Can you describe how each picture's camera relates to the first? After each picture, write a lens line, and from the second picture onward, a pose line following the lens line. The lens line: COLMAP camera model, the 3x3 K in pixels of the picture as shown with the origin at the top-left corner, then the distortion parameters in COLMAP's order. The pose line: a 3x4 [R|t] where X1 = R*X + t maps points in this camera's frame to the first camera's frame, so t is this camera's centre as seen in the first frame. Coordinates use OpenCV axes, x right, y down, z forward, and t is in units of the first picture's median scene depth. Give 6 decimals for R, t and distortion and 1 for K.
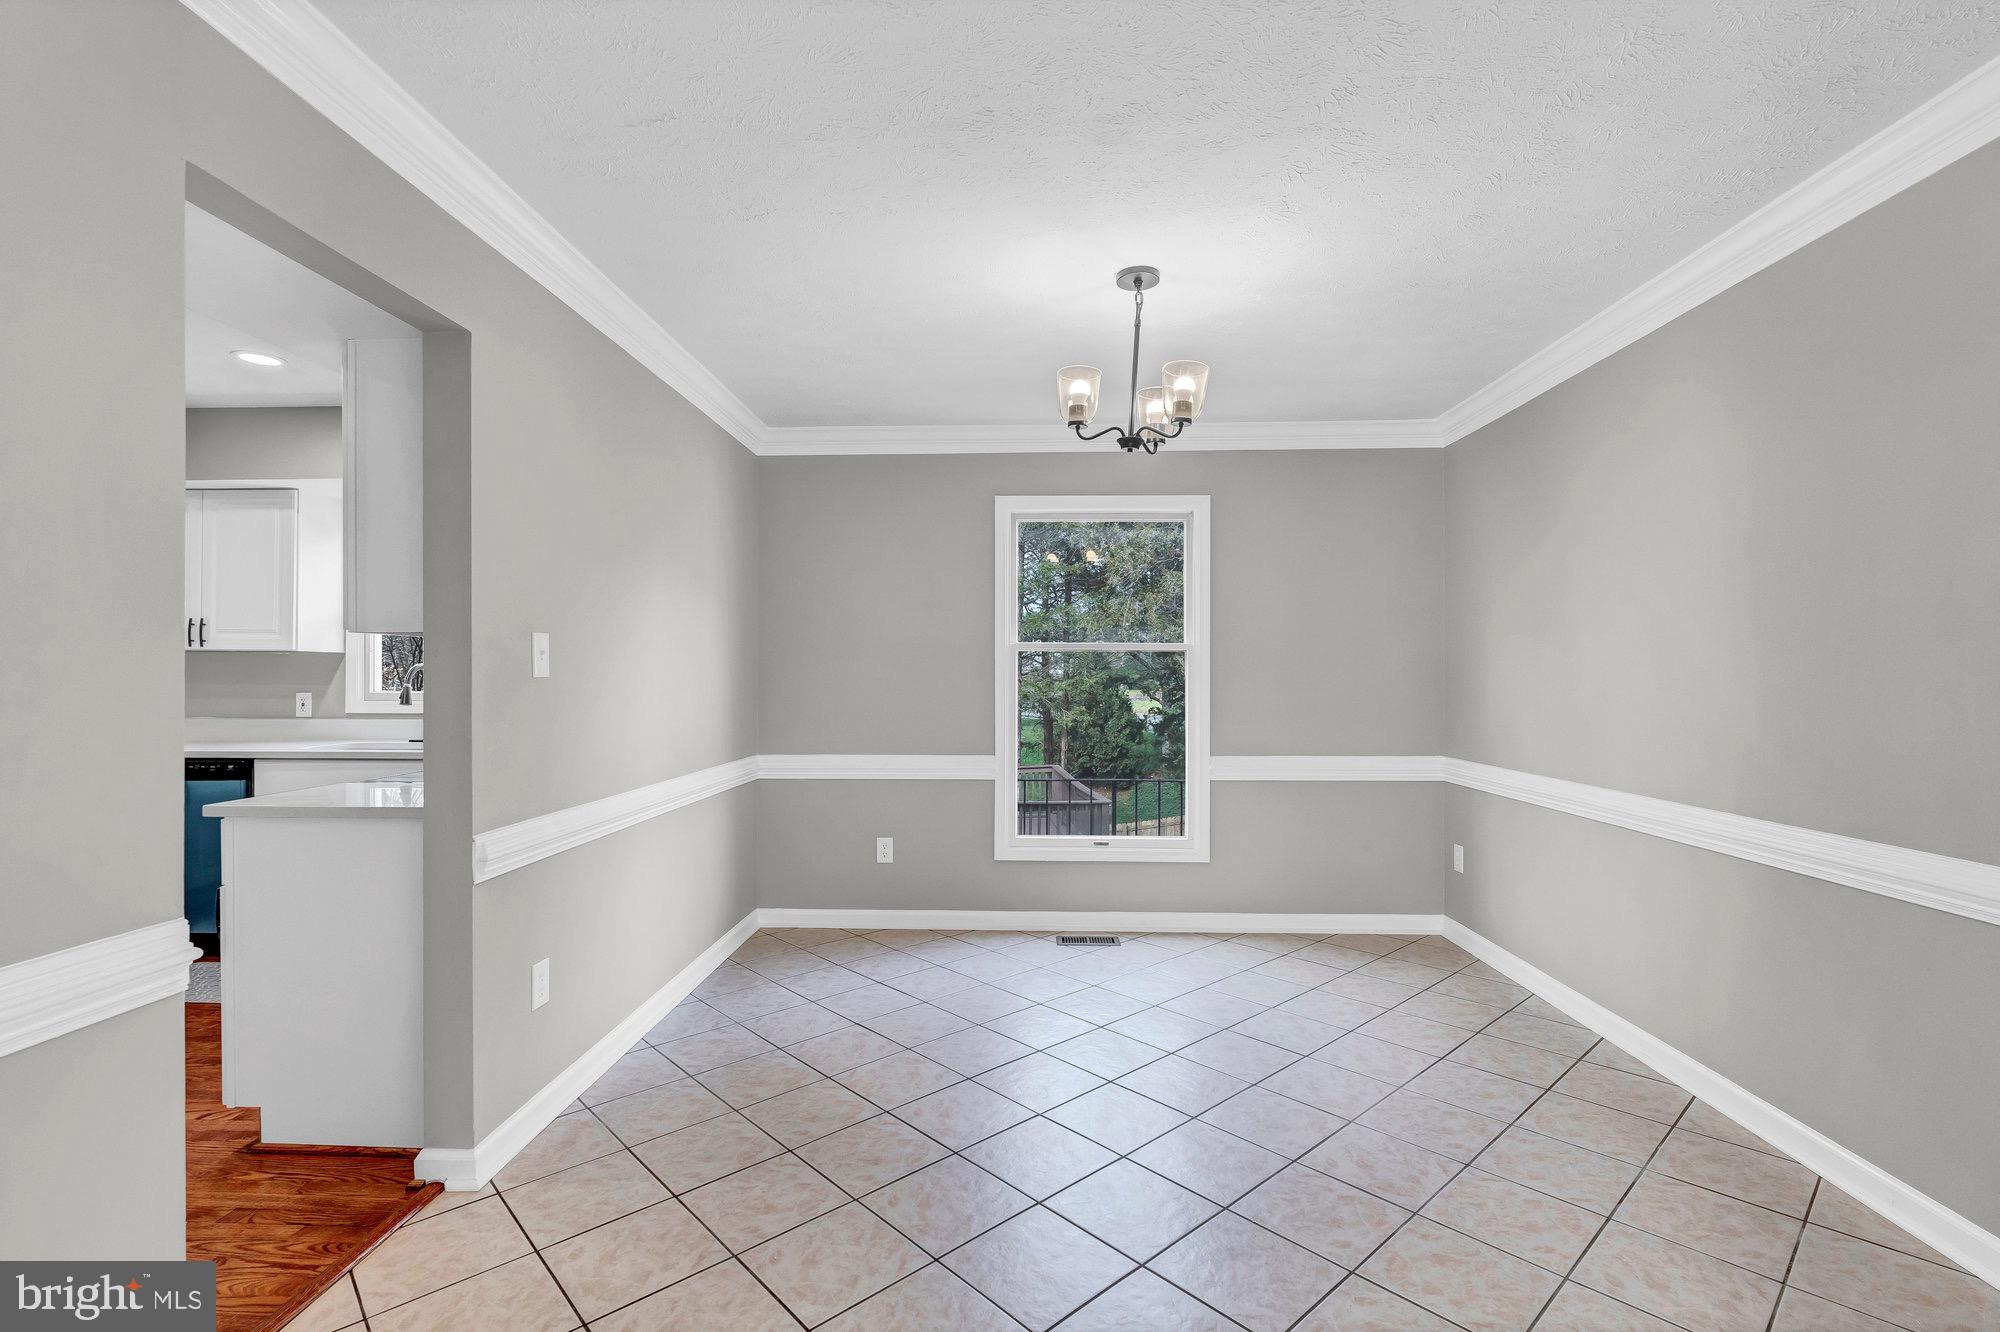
lens RADIAL K [[914.4, 0, 979.8], [0, 914.4, 677.3], [0, 0, 1]] dist [0.000780, 0.000060]
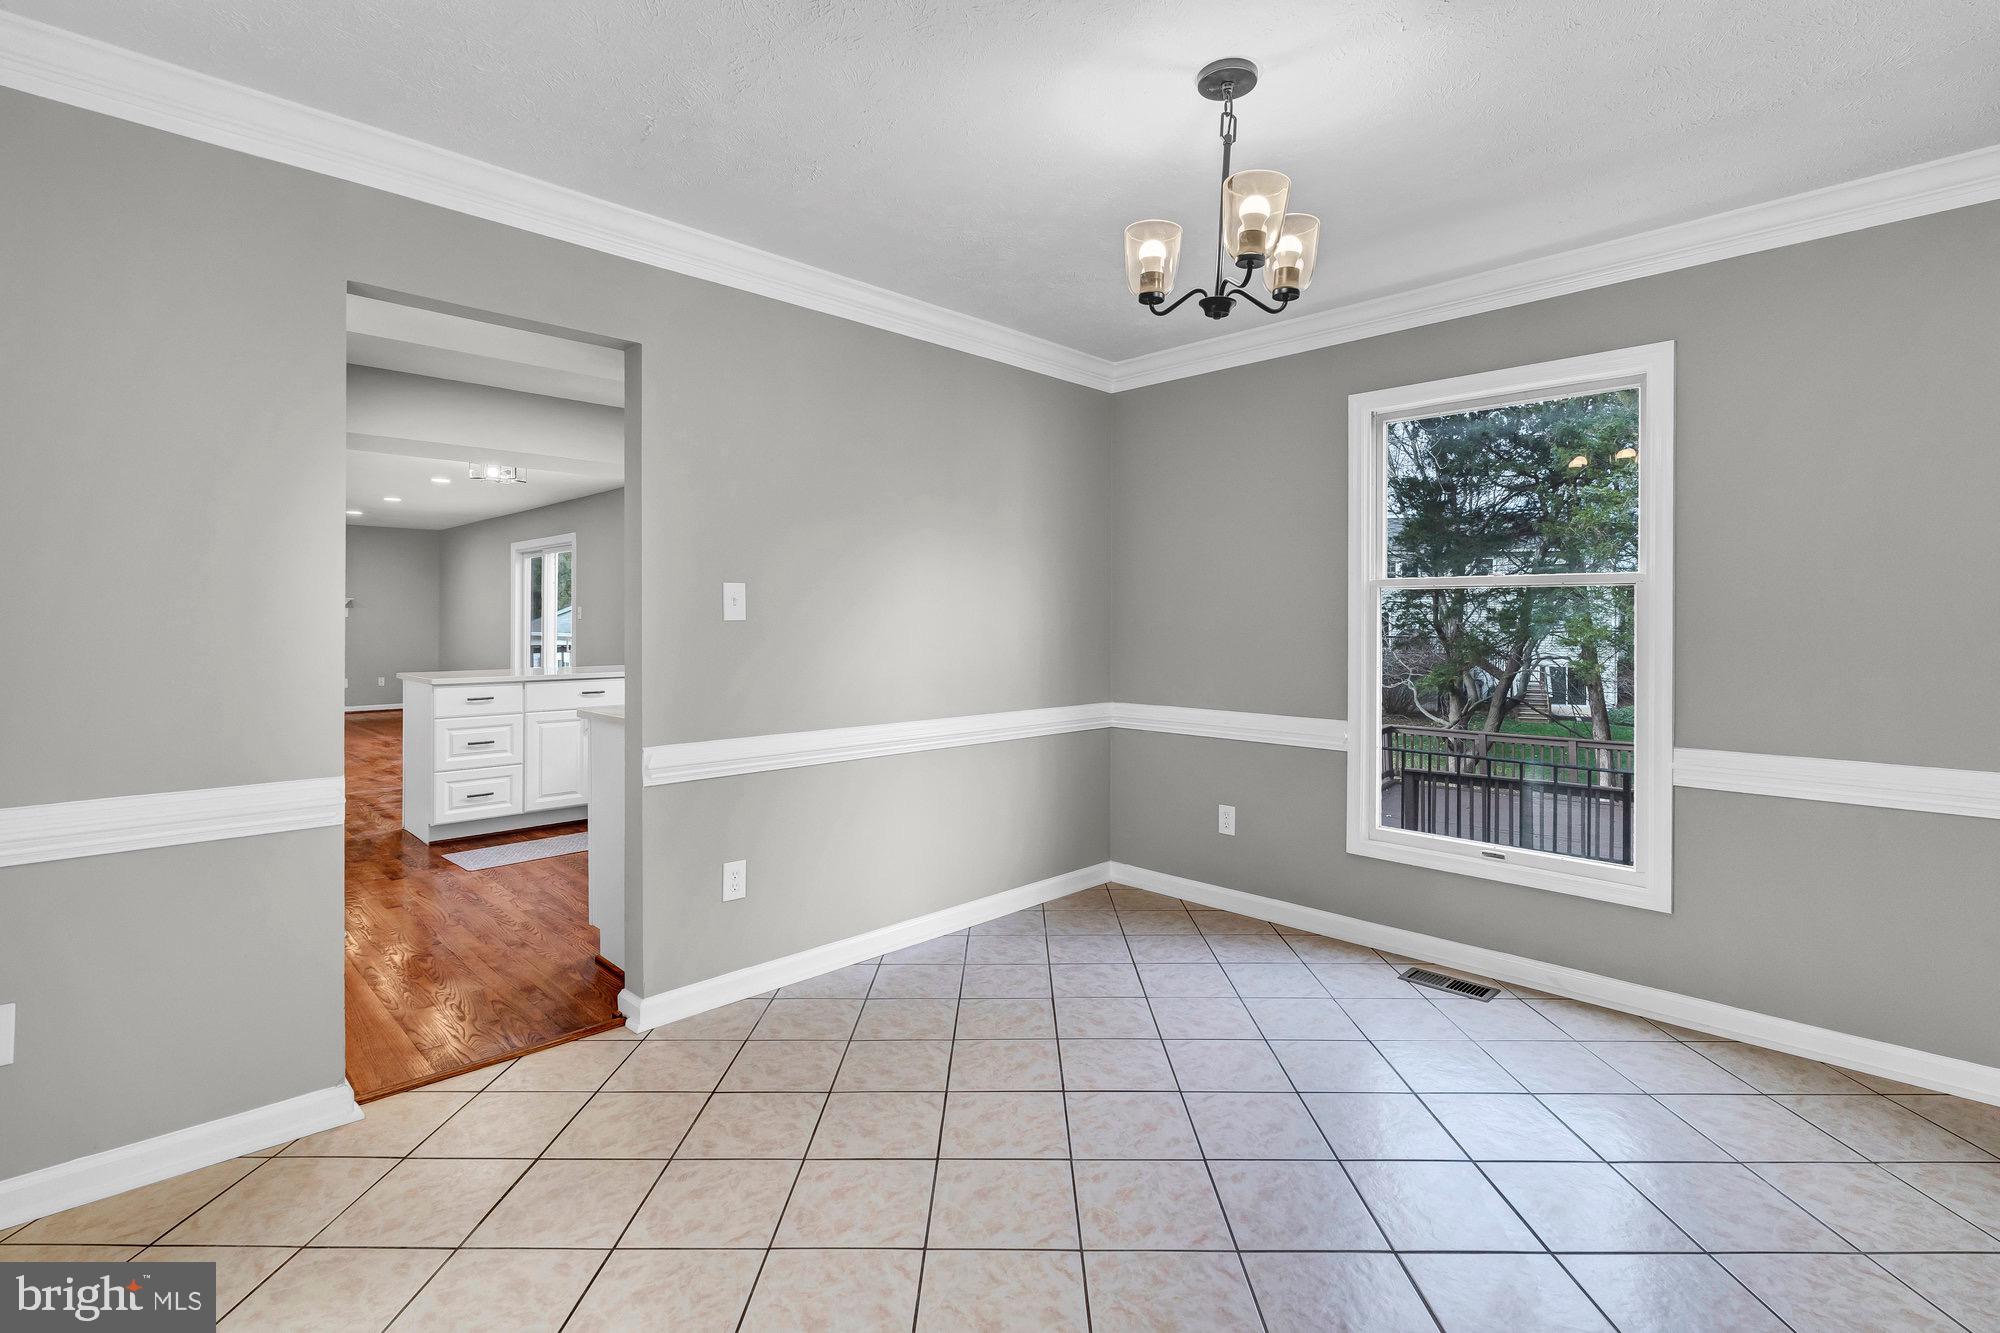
lens RADIAL K [[914.4, 0, 987.0], [0, 914.4, 615.0], [0, 0, 1]] dist [0.000780, 0.000060]
pose [[0.738635, -0.004754, -0.674089, 0.339054], [-0.002566, 0.999948, -0.009865, 0.002306], [0.674101, 0.009016, 0.738584, 0.210635]]
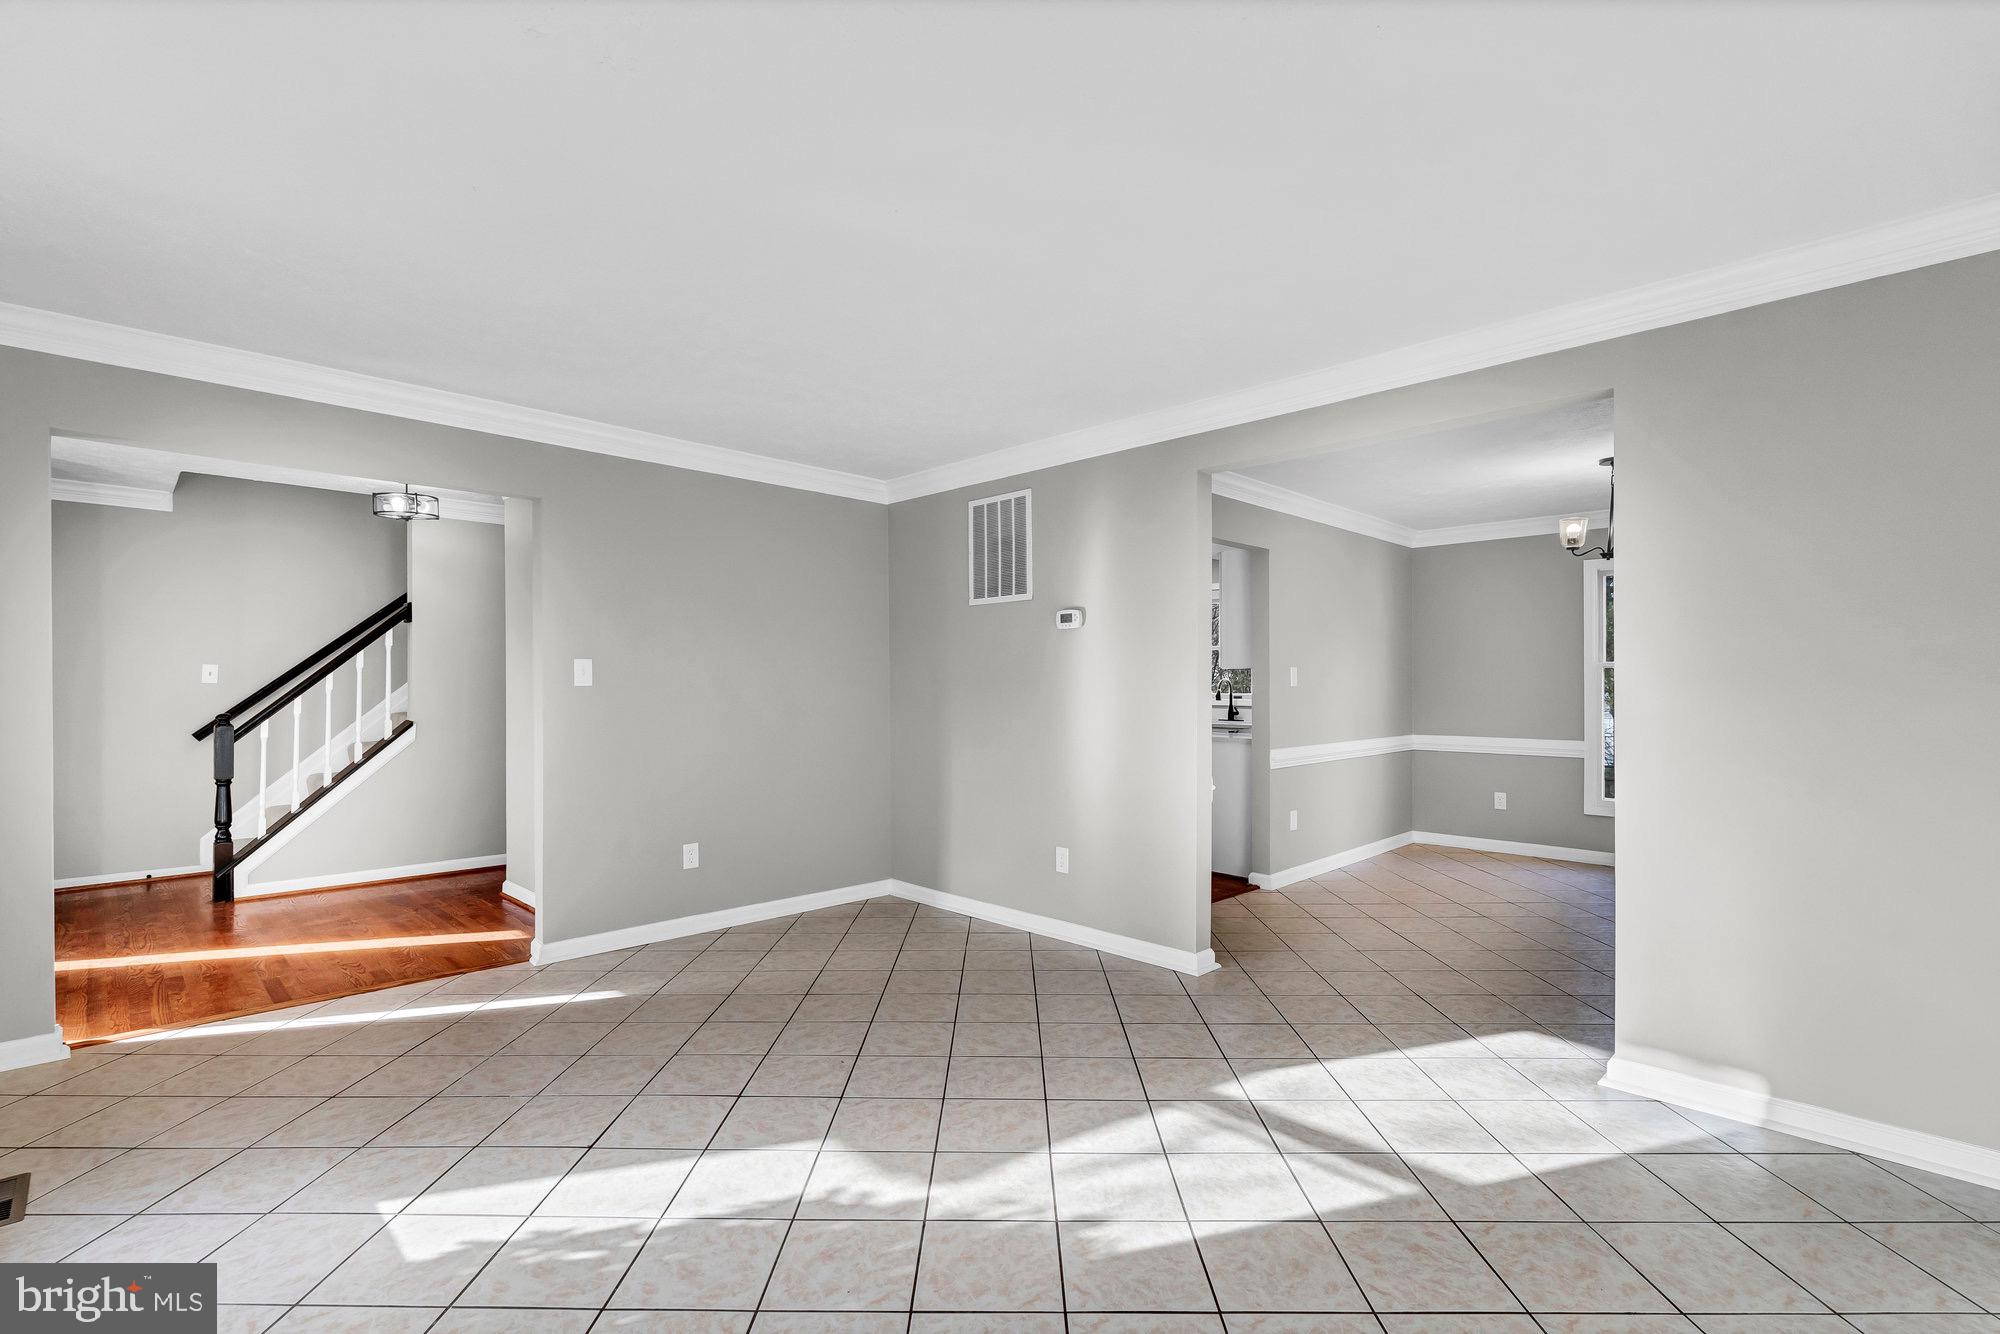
lens RADIAL K [[914.4, 0, 997.1], [0, 914.4, 677.4], [0, 0, 1]] dist [0.000780, 0.000060]
pose [[0.752524, -0.004771, -0.658548, 0.285470], [-0.001993, 0.999953, -0.009522, 0.001261], [0.658562, 0.008478, 0.752479, -0.735609]]
